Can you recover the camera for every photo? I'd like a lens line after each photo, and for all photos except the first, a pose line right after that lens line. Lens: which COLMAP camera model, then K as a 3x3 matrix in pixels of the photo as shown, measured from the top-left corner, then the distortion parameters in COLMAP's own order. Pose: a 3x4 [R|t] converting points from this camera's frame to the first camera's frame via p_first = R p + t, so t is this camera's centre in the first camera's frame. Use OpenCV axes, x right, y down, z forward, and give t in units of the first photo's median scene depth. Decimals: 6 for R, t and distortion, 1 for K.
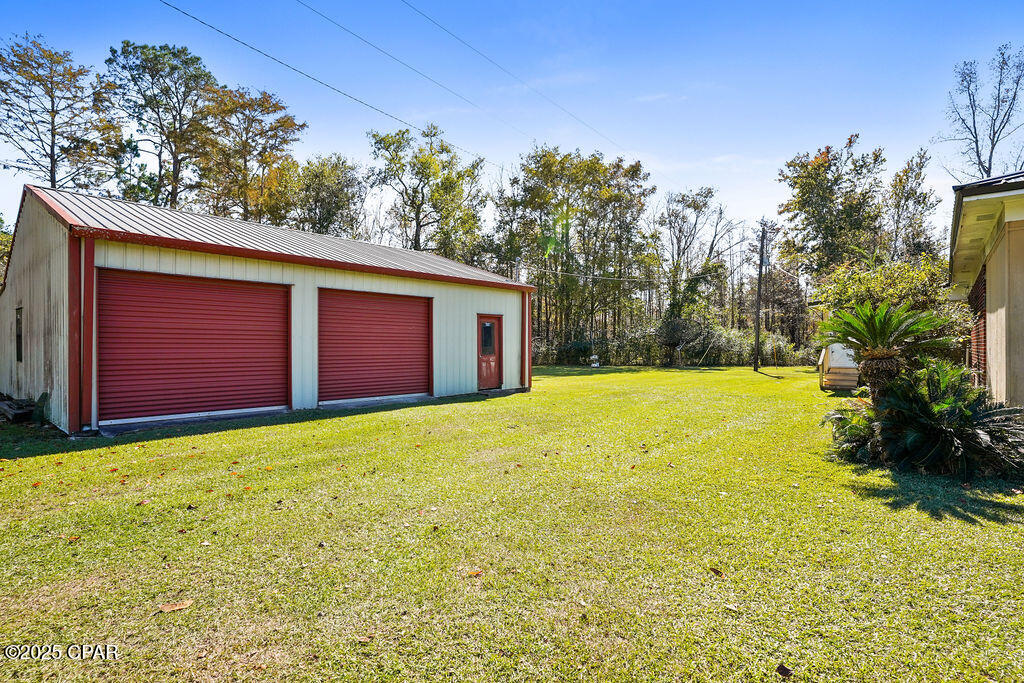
lens RADIAL K [[506.0, 0, 512.1], [0, 506.0, 344.4], [0, 0, 1]] dist [-0.001818, 0.000537]
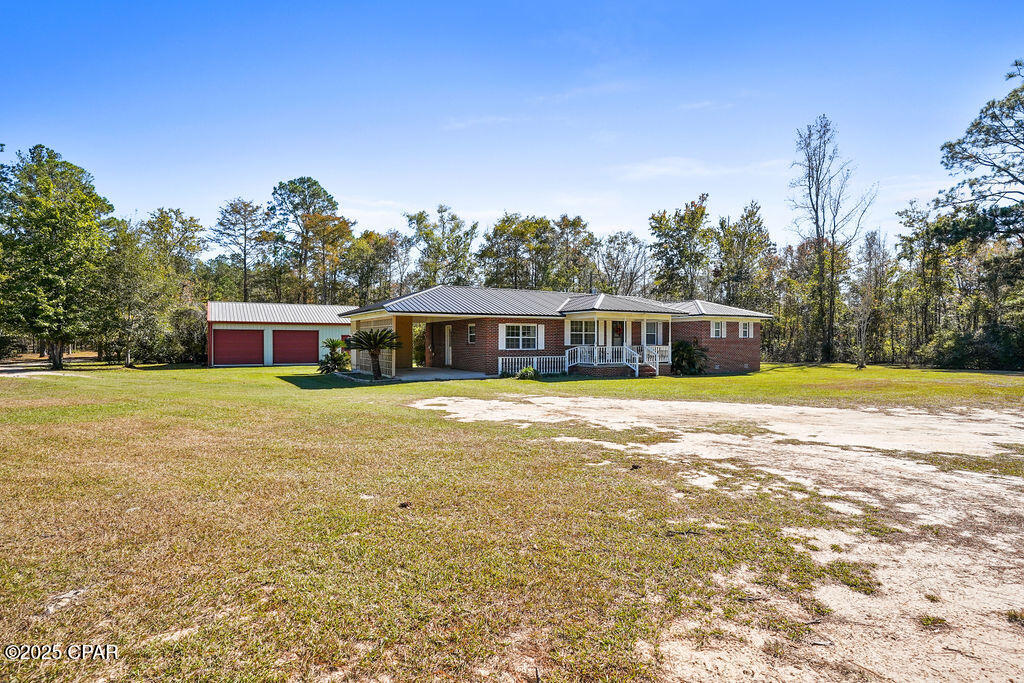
lens RADIAL K [[506.2, 0, 505.0], [0, 506.2, 341.5], [0, 0, 1]] dist [-0.009501, 0.003258]
pose [[0.943195, -0.000410, -0.332240, 0.562862], [-0.000150, 0.999999, -0.001660, -0.007959], [0.332240, 0.001615, 0.943193, -0.426357]]
